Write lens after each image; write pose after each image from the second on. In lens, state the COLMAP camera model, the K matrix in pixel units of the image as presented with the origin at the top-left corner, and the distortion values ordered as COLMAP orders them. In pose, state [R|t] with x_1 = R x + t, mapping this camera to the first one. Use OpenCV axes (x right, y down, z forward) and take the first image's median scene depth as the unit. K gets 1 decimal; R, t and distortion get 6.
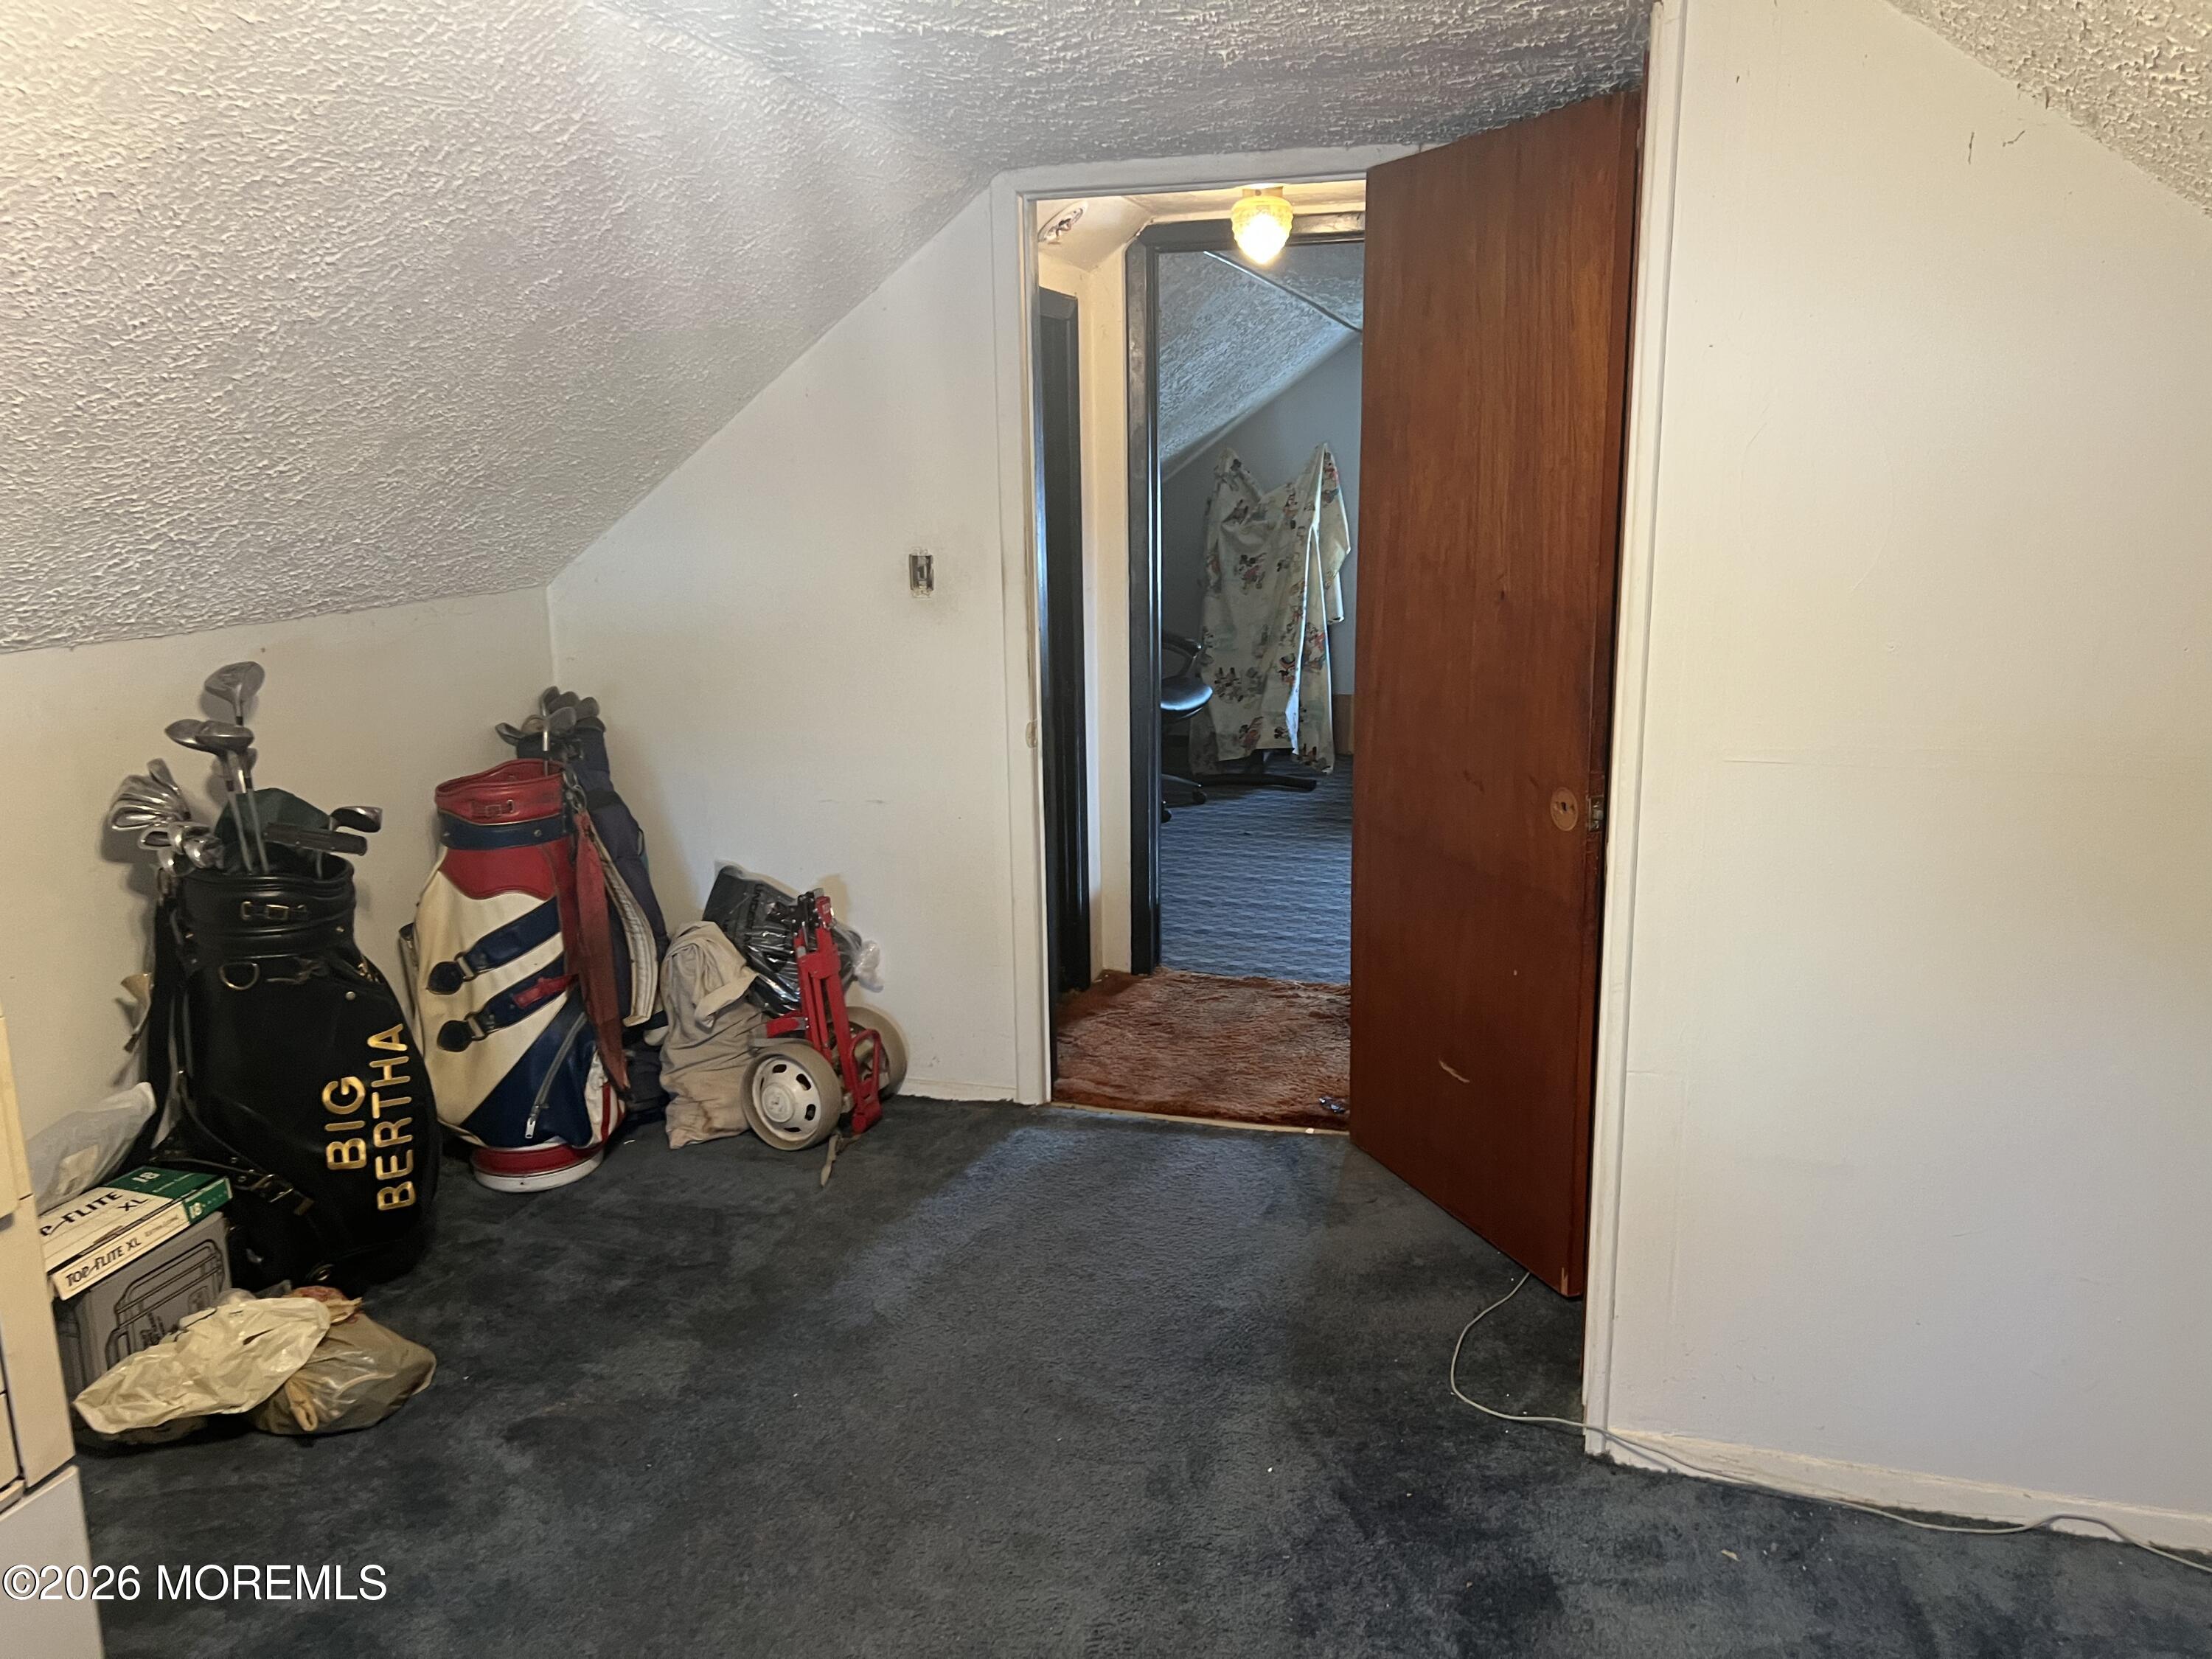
lens RADIAL K [[1651.3, 0, 1109.1], [0, 1651.3, 830.2], [0, 0, 1]] dist [0.055208, -0.056536]
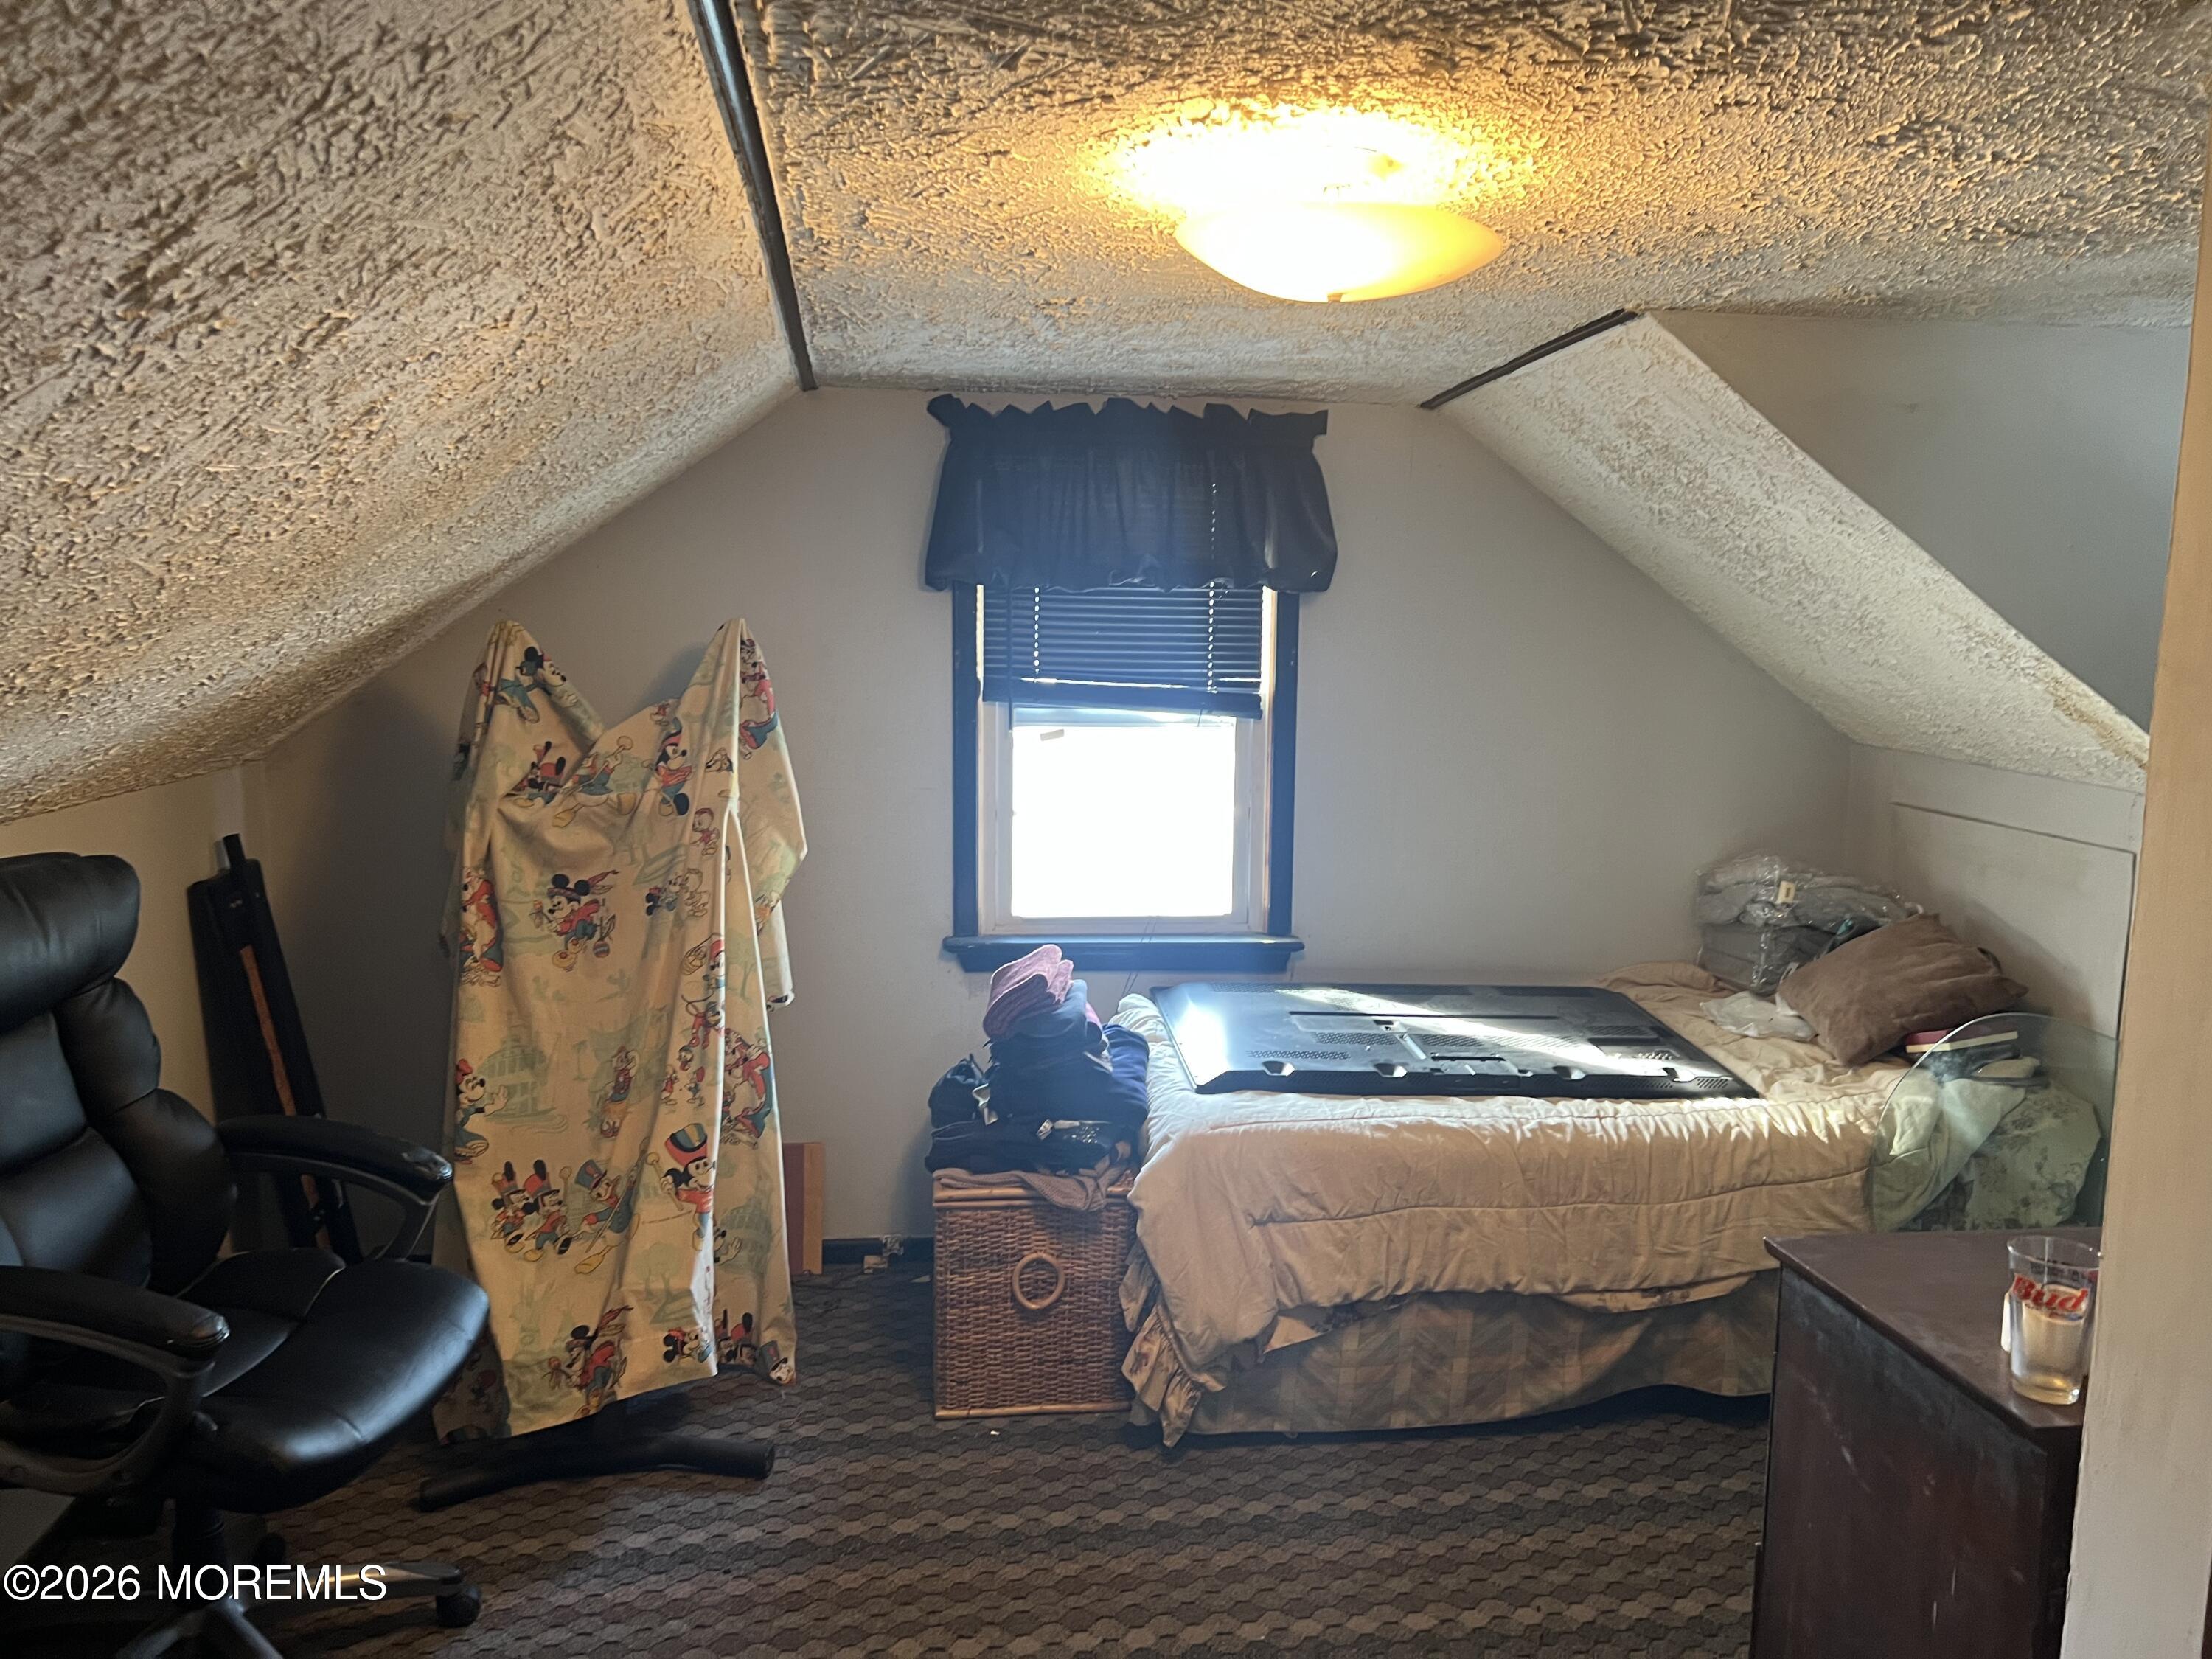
lens RADIAL K [[1651.3, 0, 1108.6], [0, 1651.3, 826.9], [0, 0, 1]] dist [0.055208, -0.056536]
pose [[0.911682, -0.021729, 0.410322, 0.036626], [0.066050, 0.993364, -0.094151, -0.130953], [-0.405553, 0.112938, 0.907068, 0.569199]]
